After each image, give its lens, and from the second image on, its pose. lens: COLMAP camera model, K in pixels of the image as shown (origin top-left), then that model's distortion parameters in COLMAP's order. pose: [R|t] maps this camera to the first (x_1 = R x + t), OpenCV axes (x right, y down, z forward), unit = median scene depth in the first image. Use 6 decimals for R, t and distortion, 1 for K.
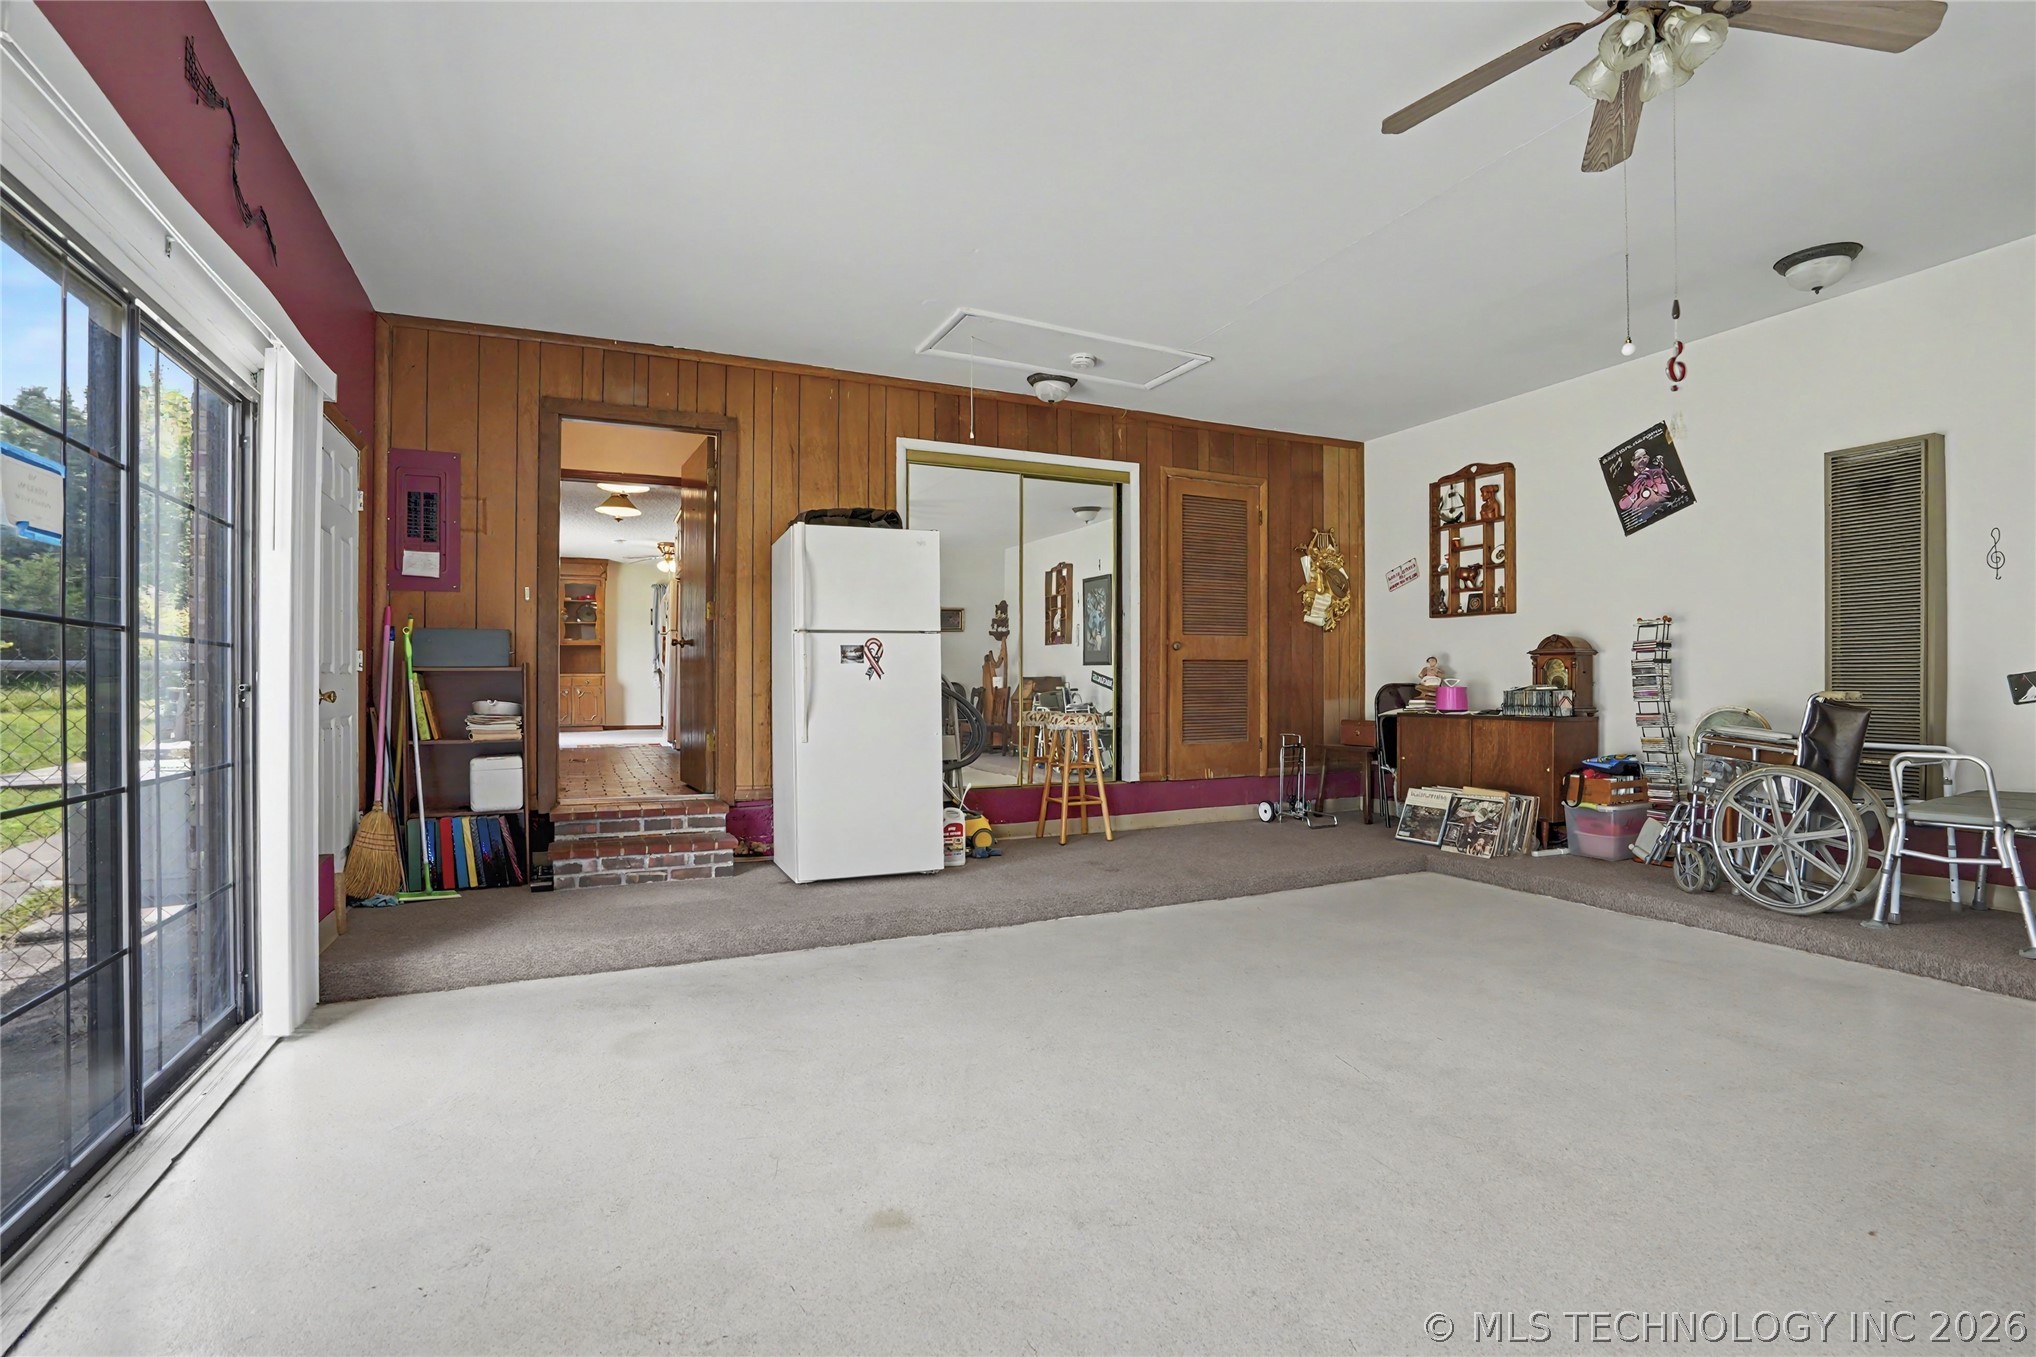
lens RADIAL K [[972.0, 0, 1022.7], [0, 972.0, 688.8], [0, 0, 1]] dist [-0.063668, 0.025974]
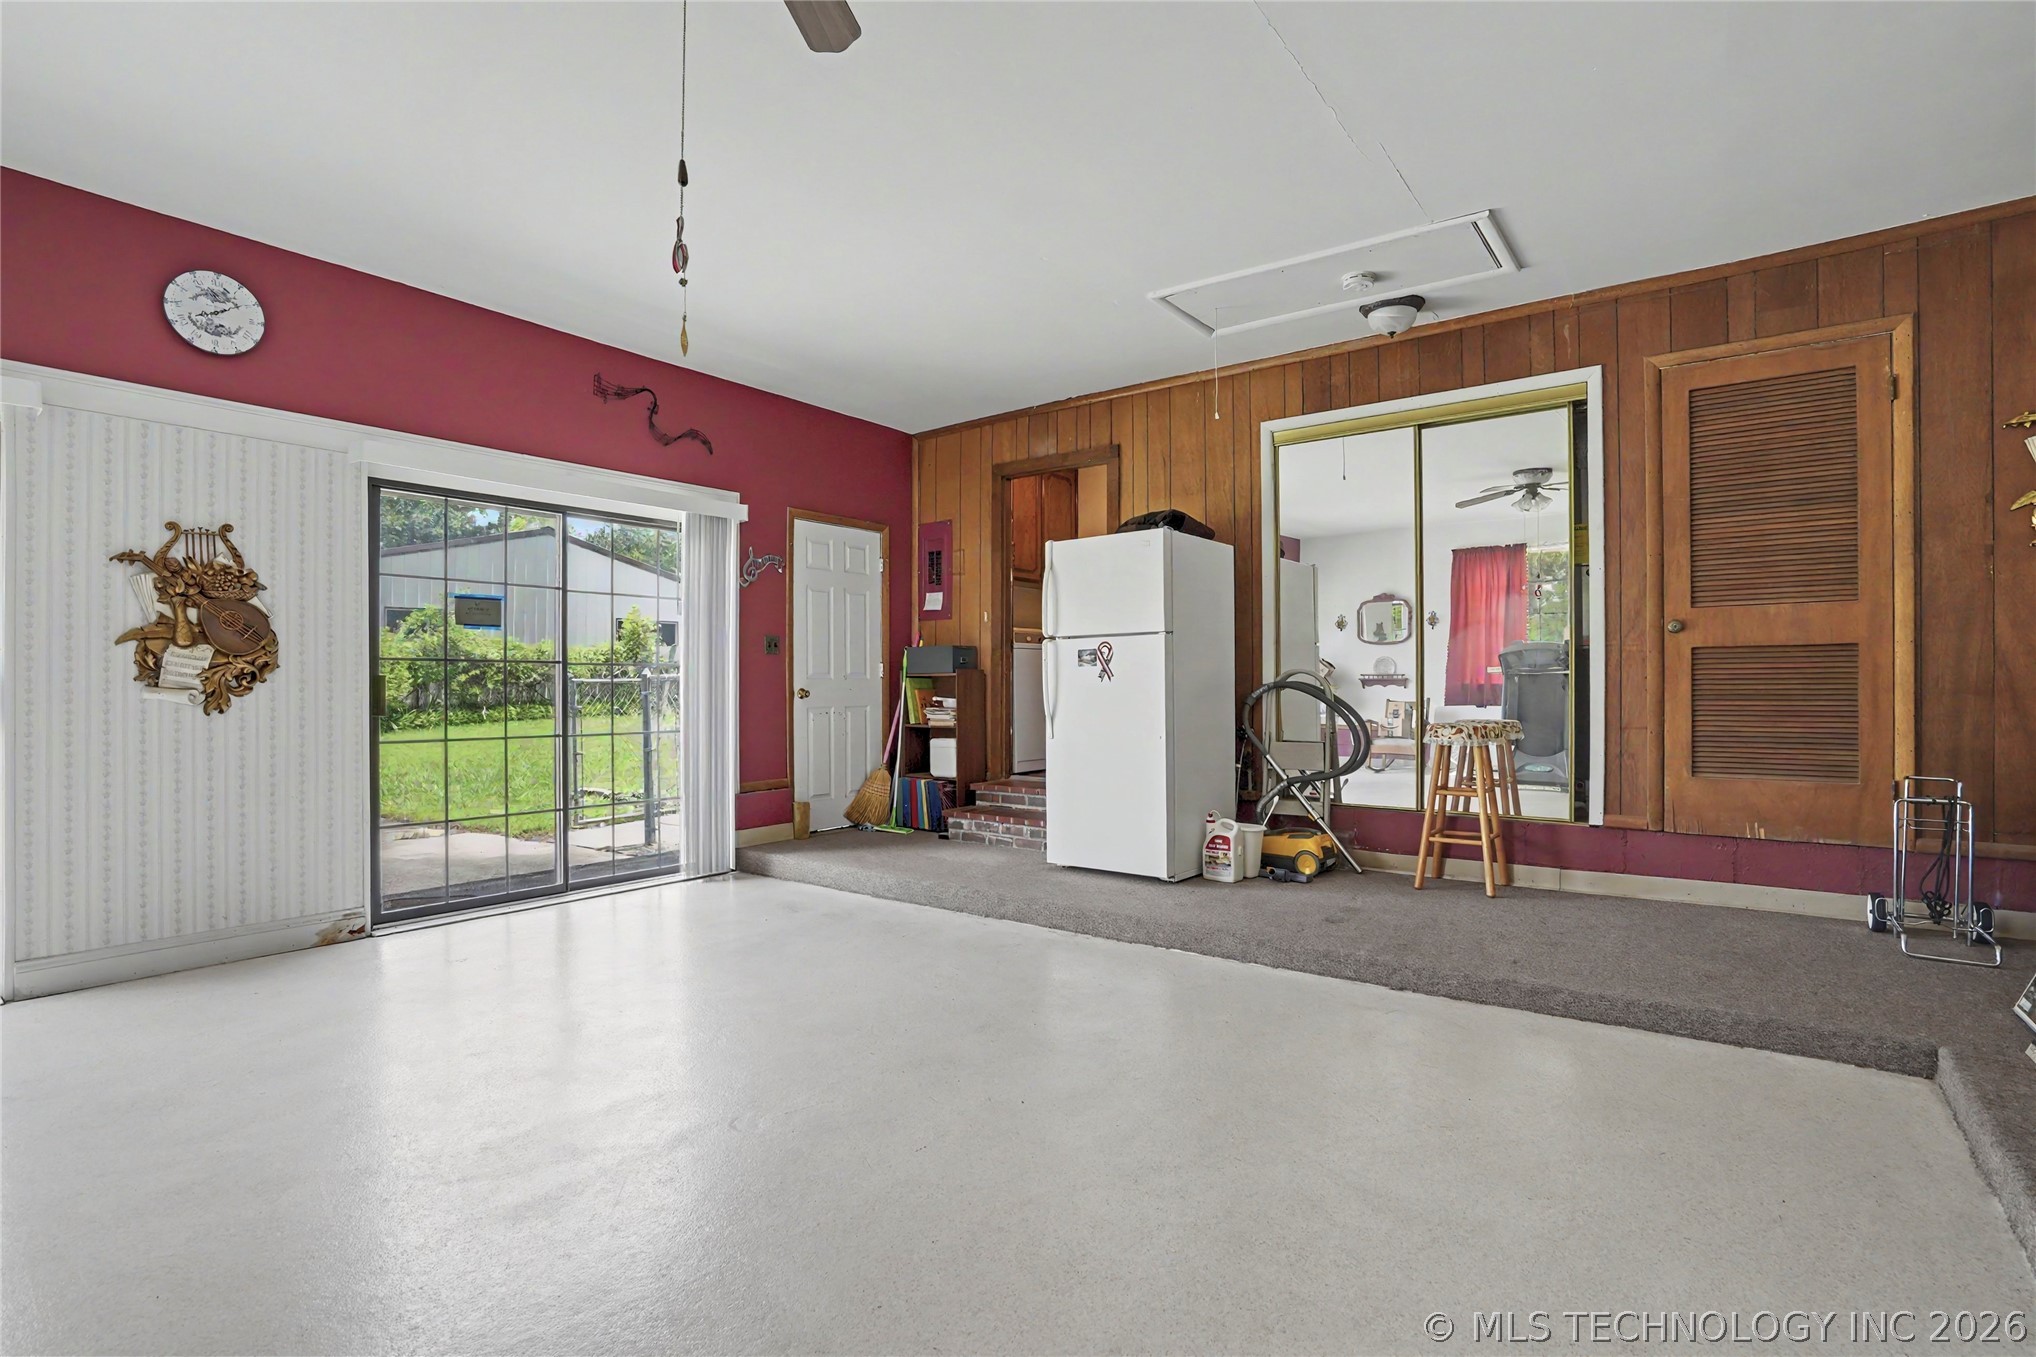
lens RADIAL K [[972.0, 0, 1022.7], [0, 972.0, 688.8], [0, 0, 1]] dist [-0.063668, 0.025974]
pose [[0.460560, 0.004160, -0.887619, 0.614167], [-0.002030, 0.999991, 0.003633, -0.004583], [0.887626, 0.000128, 0.460564, 0.375346]]
